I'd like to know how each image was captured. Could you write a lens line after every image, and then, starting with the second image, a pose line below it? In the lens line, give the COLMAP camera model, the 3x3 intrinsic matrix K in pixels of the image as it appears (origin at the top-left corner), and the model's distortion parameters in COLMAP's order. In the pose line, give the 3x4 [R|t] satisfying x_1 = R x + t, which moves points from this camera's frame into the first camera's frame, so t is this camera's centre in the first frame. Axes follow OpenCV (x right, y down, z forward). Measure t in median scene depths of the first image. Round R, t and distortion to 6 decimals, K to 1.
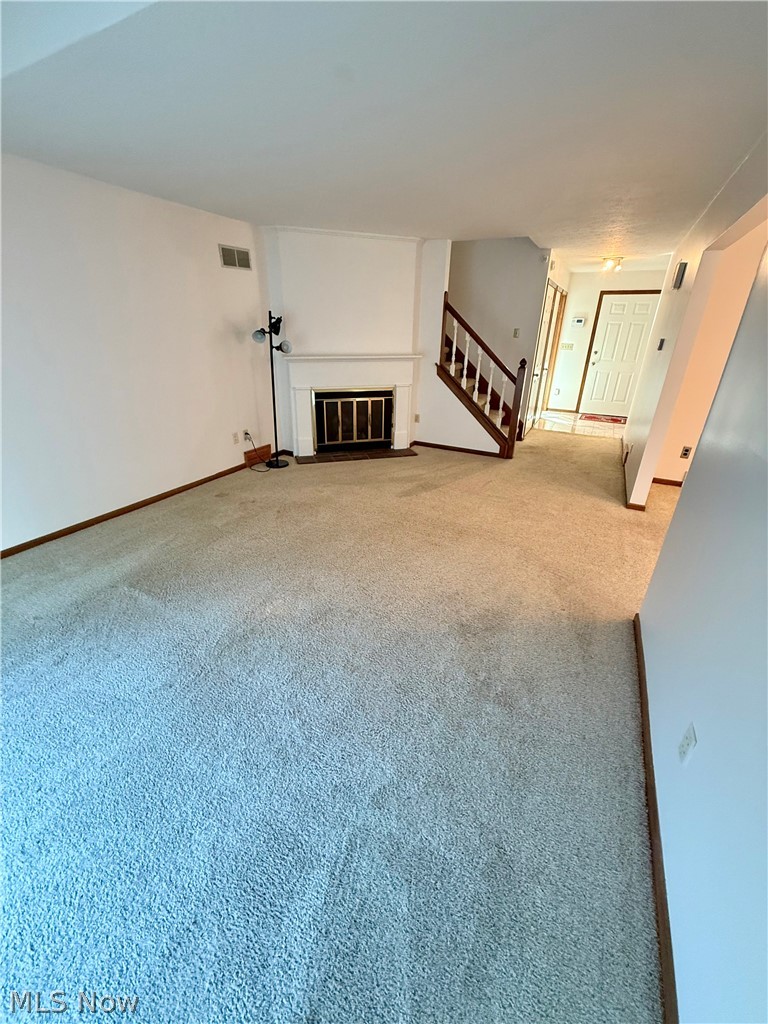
lens RADIAL K [[406.6, 0, 383.6], [0, 406.6, 510.1], [0, 0, 1]] dist [-0.000027, -0.000050]
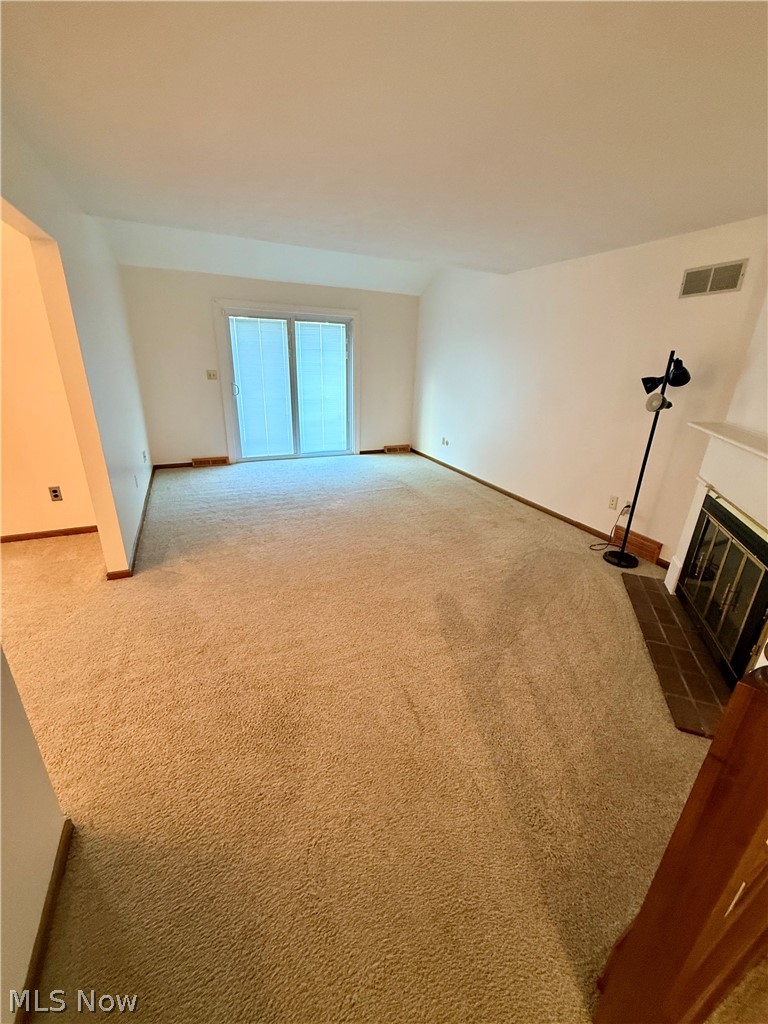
lens RADIAL K [[406.6, 0, 383.6], [0, 406.6, 510.1], [0, 0, 1]] dist [-0.000027, -0.000050]
pose [[-0.611631, 0.249215, -0.750866, 0.578536], [-0.369591, 0.749152, 0.549703, -0.477167], [0.699507, 0.613728, -0.366097, 1.054753]]
